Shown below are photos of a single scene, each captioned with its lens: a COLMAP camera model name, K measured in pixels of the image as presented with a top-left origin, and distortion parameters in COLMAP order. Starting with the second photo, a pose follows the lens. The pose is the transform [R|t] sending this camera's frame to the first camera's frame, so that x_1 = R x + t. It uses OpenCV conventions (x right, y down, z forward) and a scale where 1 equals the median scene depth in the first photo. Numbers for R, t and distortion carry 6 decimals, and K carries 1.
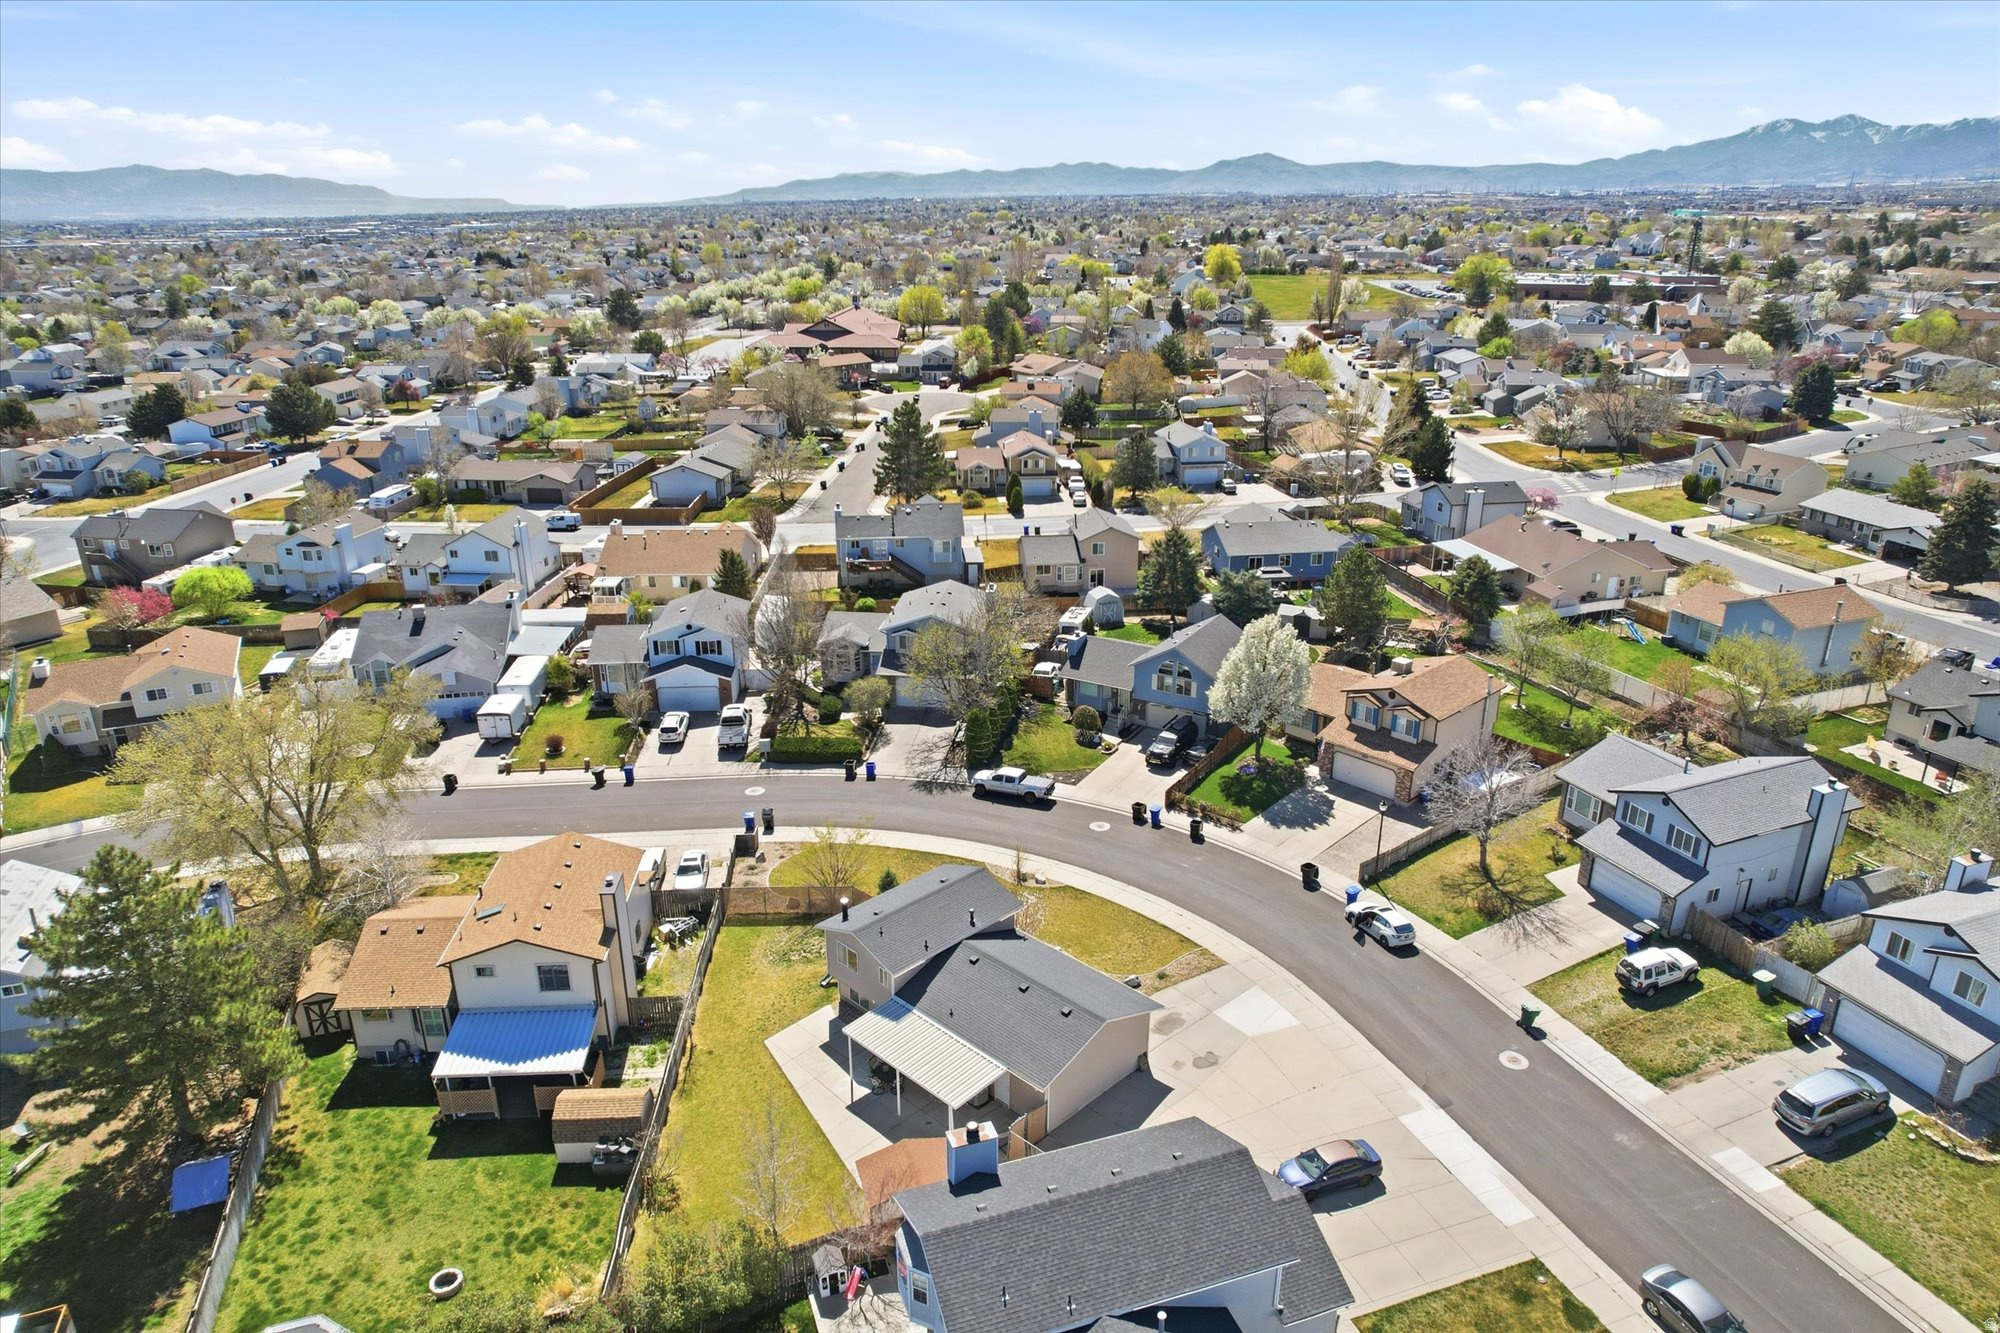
lens RADIAL K [[1285.7, 0, 1000.0], [0, 1285.7, 666.5], [0, 0, 1]] dist [-0.077434, 0.070435]
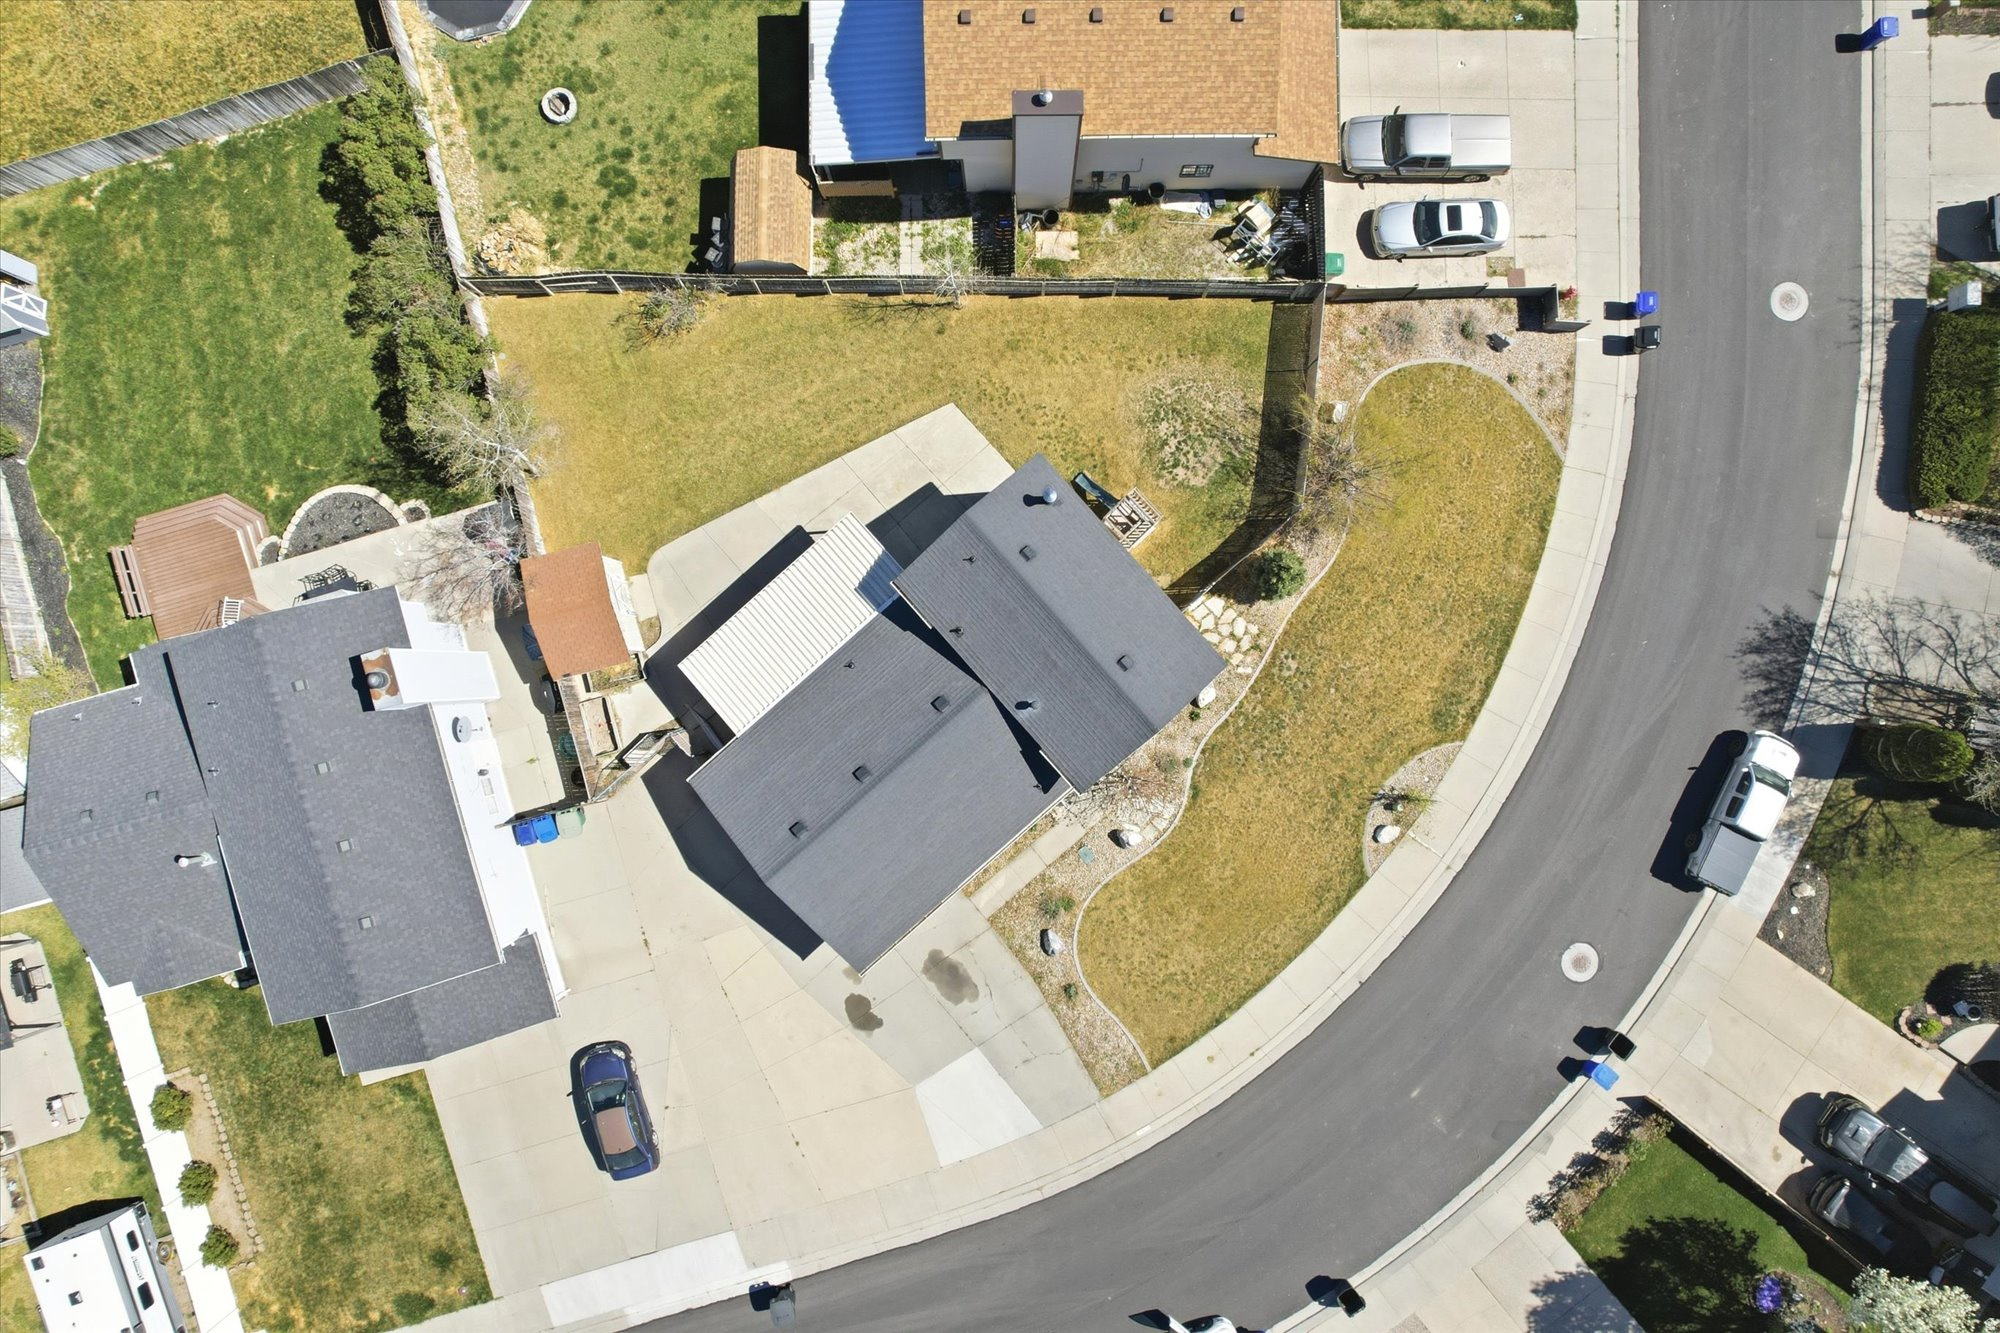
lens RADIAL K [[1285.7, 0, 1000.0], [0, 1285.7, 666.5], [0, 0, 1]] dist [-0.077434, 0.070435]
pose [[-0.061878, 0.998084, -0.000075, -0.028511], [-0.339408, -0.020972, 0.940405, -0.269777], [0.938602, 0.058215, 0.340055, 0.552492]]
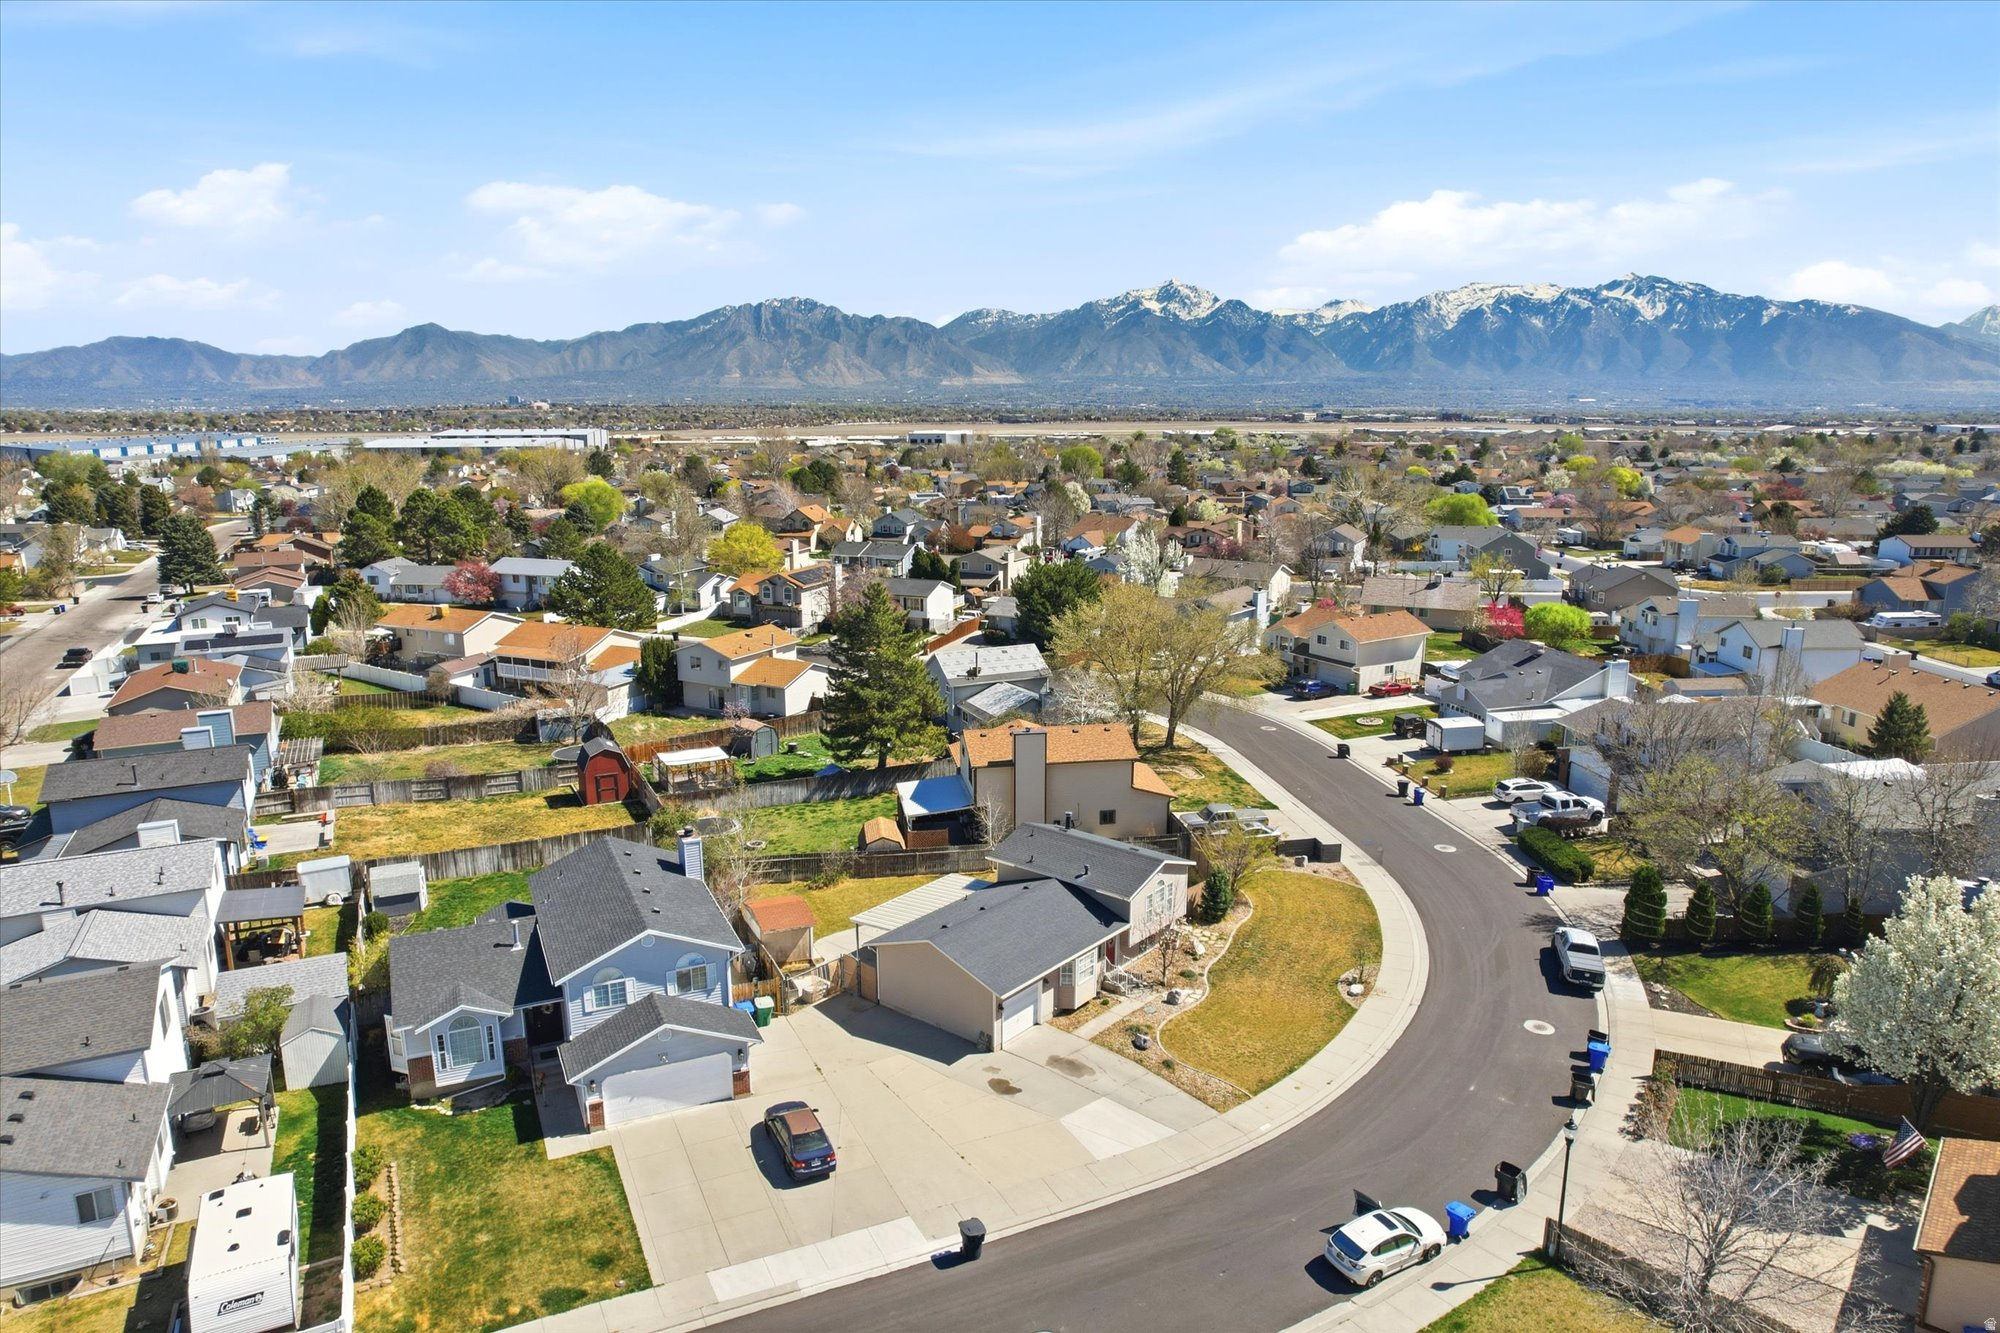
lens RADIAL K [[1285.7, 0, 1000.0], [0, 1285.7, 666.5], [0, 0, 1]] dist [-0.077434, 0.070435]
pose [[0.094920, 0.215886, -0.971794, 0.636512], [-0.346253, 0.922407, 0.171095, -0.068238], [0.933327, 0.320246, 0.162307, 0.519691]]
